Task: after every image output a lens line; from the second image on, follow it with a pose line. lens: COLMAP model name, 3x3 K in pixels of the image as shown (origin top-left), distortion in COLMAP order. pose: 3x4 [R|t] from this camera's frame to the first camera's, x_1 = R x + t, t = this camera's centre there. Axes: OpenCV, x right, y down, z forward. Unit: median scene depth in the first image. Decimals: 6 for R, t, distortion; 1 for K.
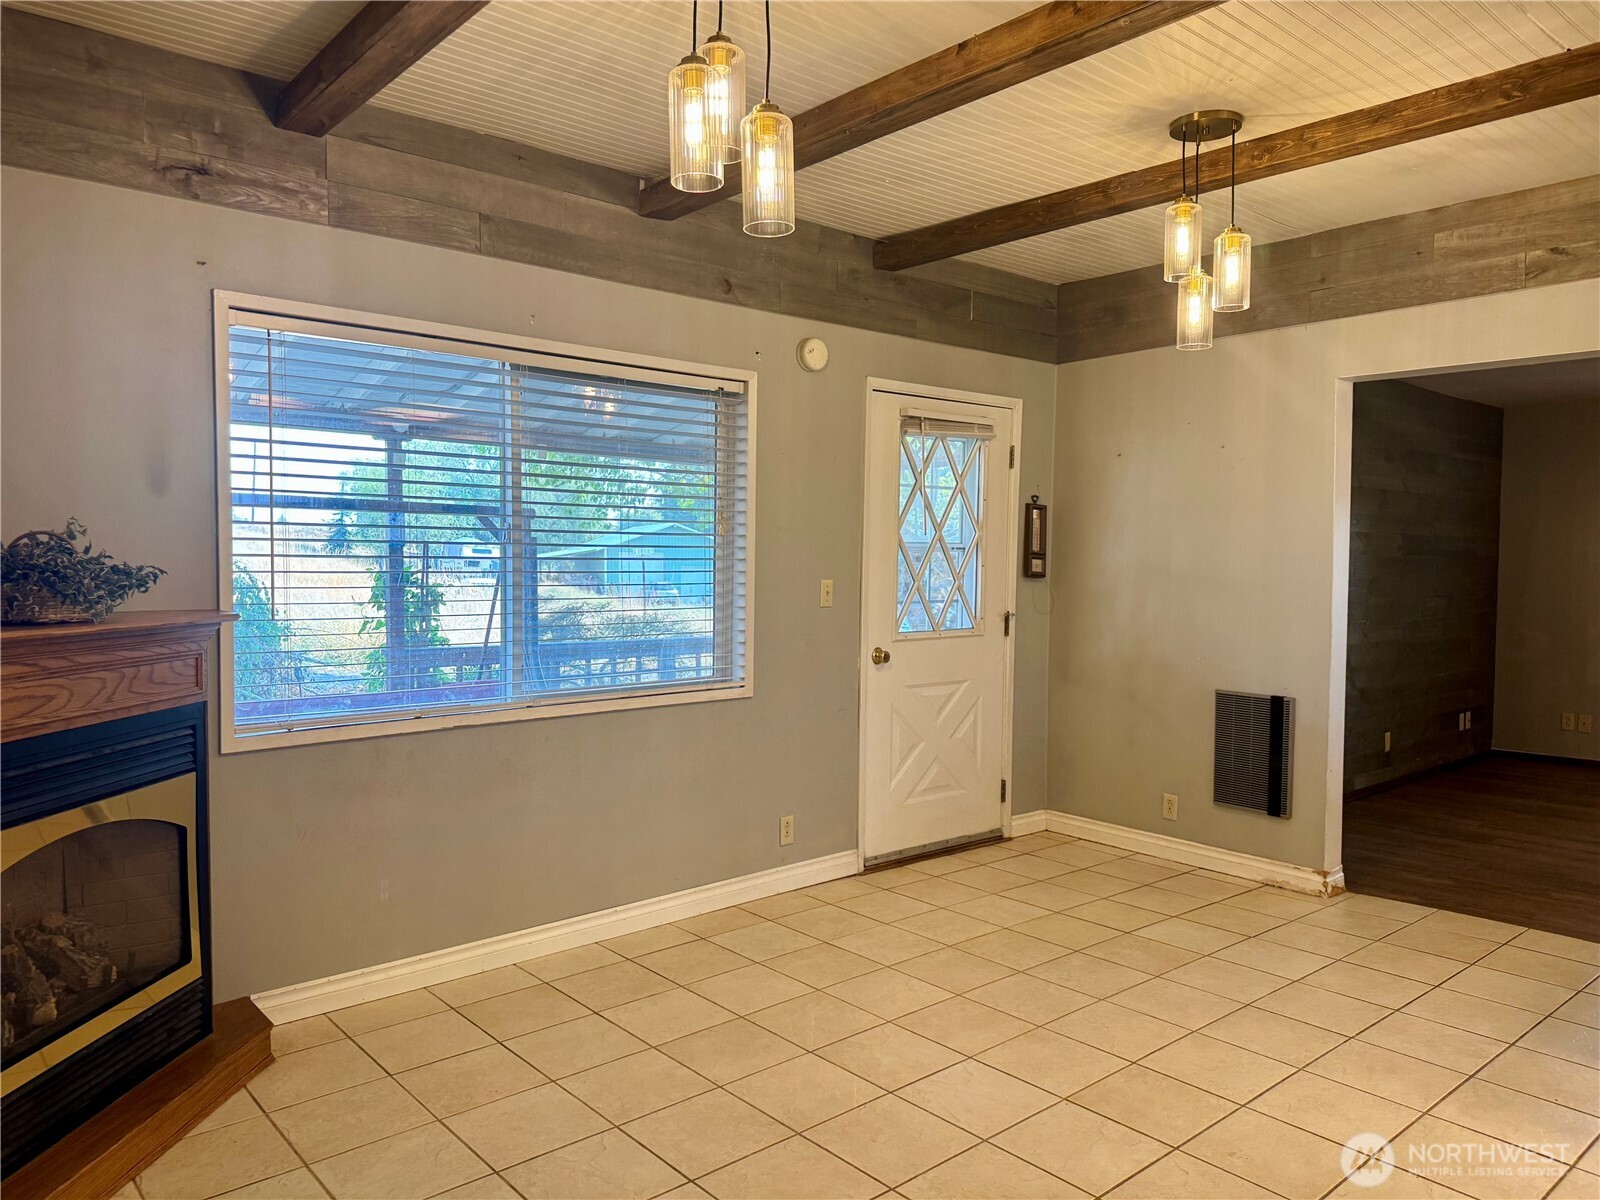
lens RADIAL K [[1128.5, 0, 796.0], [0, 1128.5, 610.1], [0, 0, 1]] dist [0.100464, -0.163310]
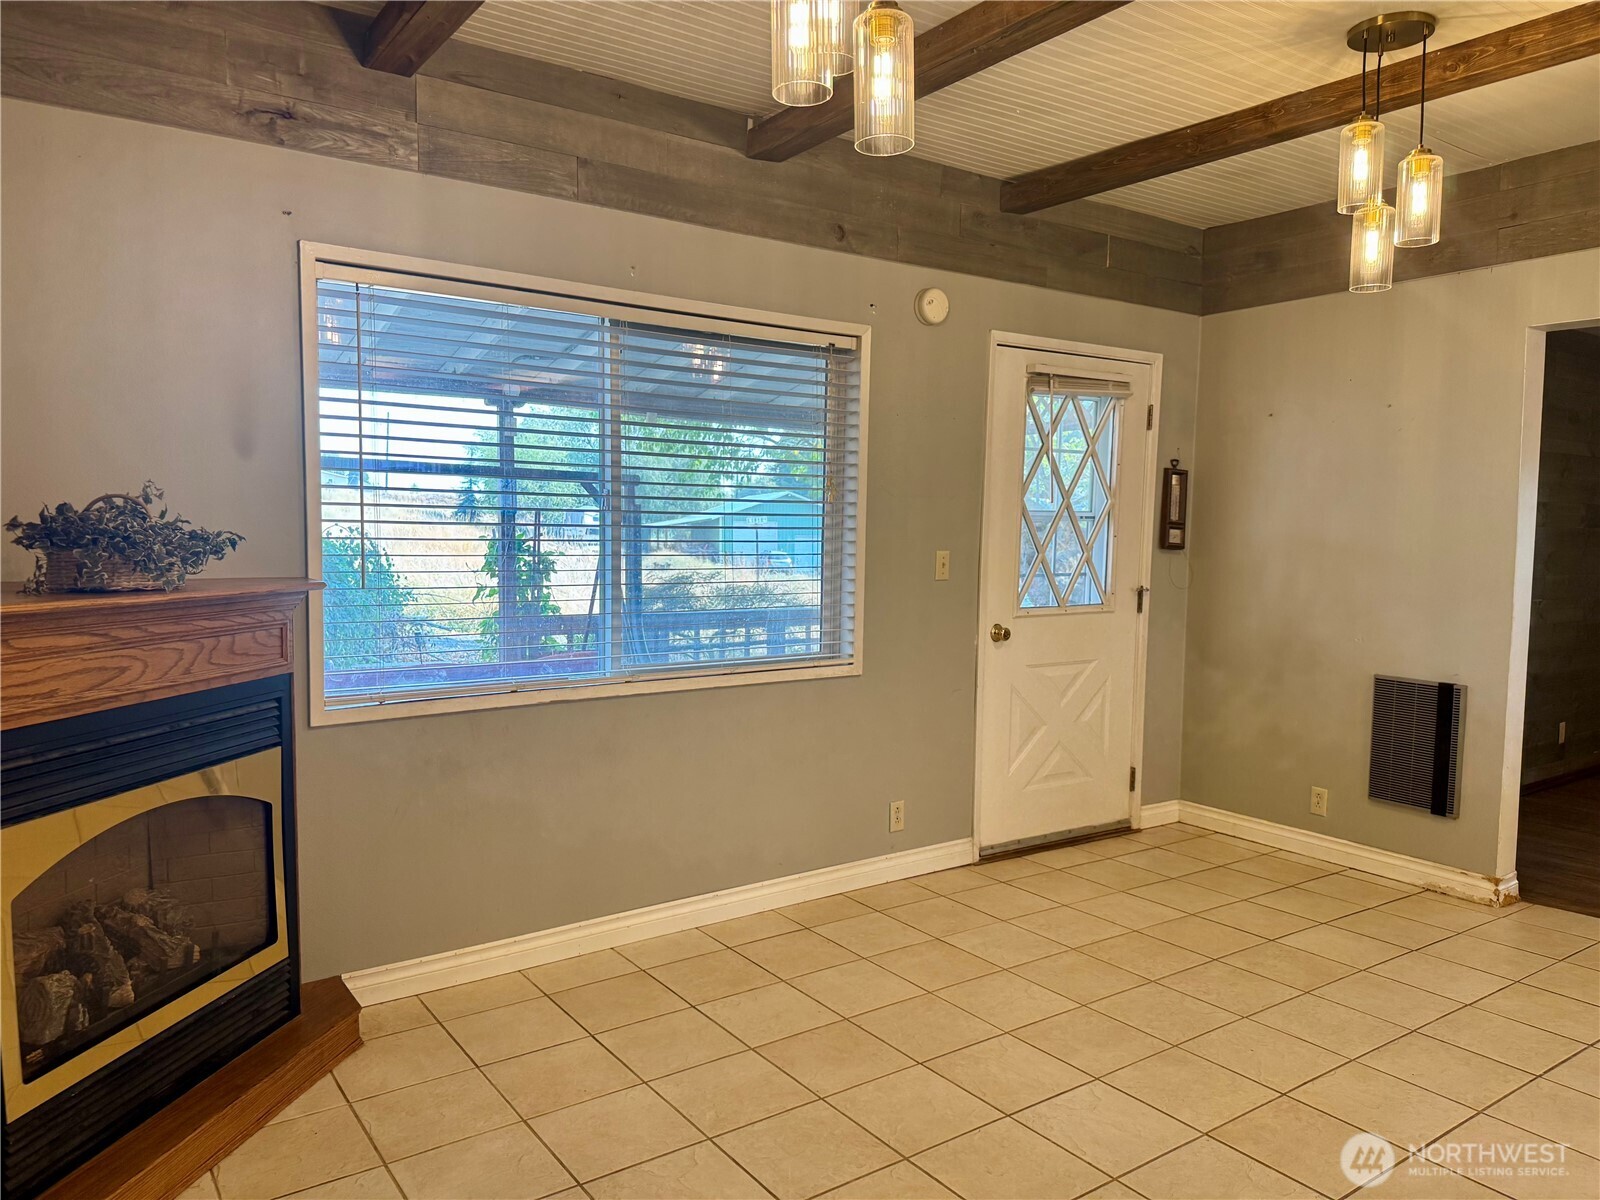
lens RADIAL K [[1128.5, 0, 796.0], [0, 1128.5, 610.1], [0, 0, 1]] dist [0.100464, -0.163310]
pose [[0.994872, 0.012561, -0.100360, 0.000723], [-0.009837, 0.999571, 0.027591, -0.003028], [0.100663, -0.026462, 0.994569, 0.071223]]
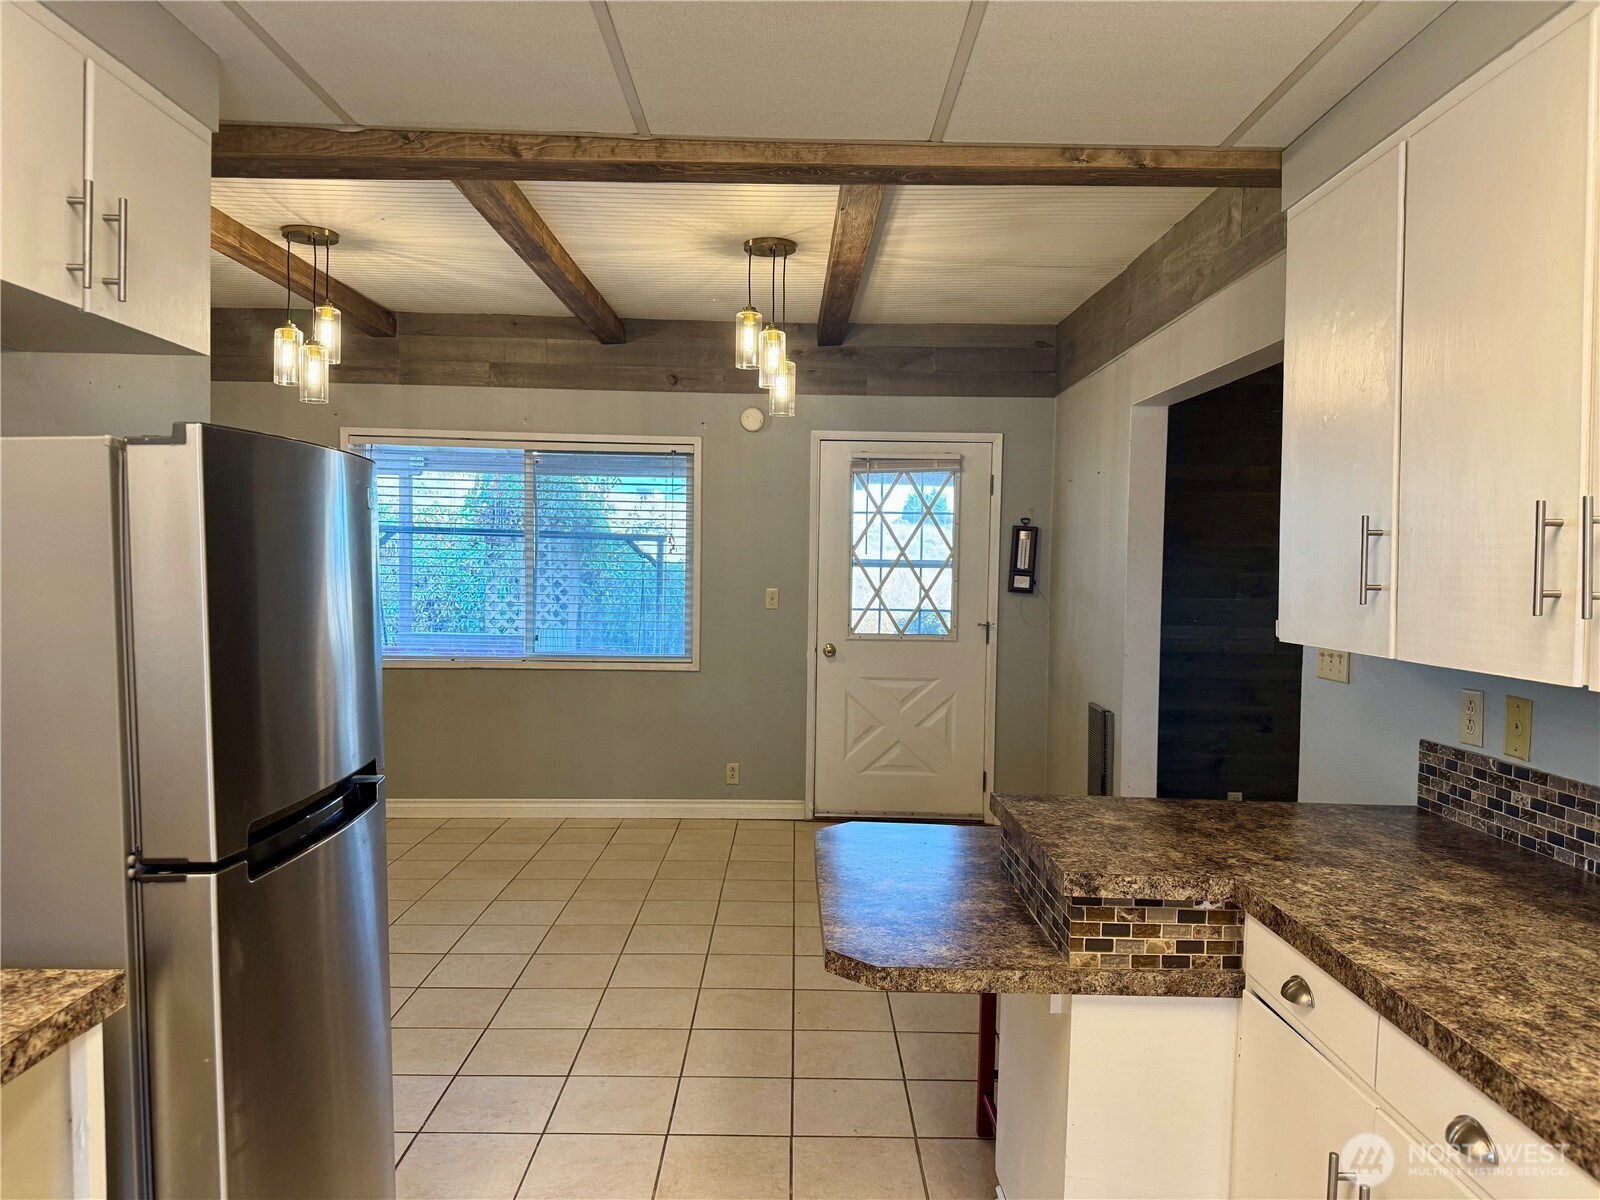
lens RADIAL K [[1133.1, 0, 815.1], [0, 1133.1, 602.5], [0, 0, 1]] dist [0.122331, -0.232345]
pose [[0.766340, 0.029695, -0.641749, 1.100457], [-0.042290, 0.999096, -0.004270, -0.008198], [0.641042, 0.030412, 0.766903, 0.029488]]
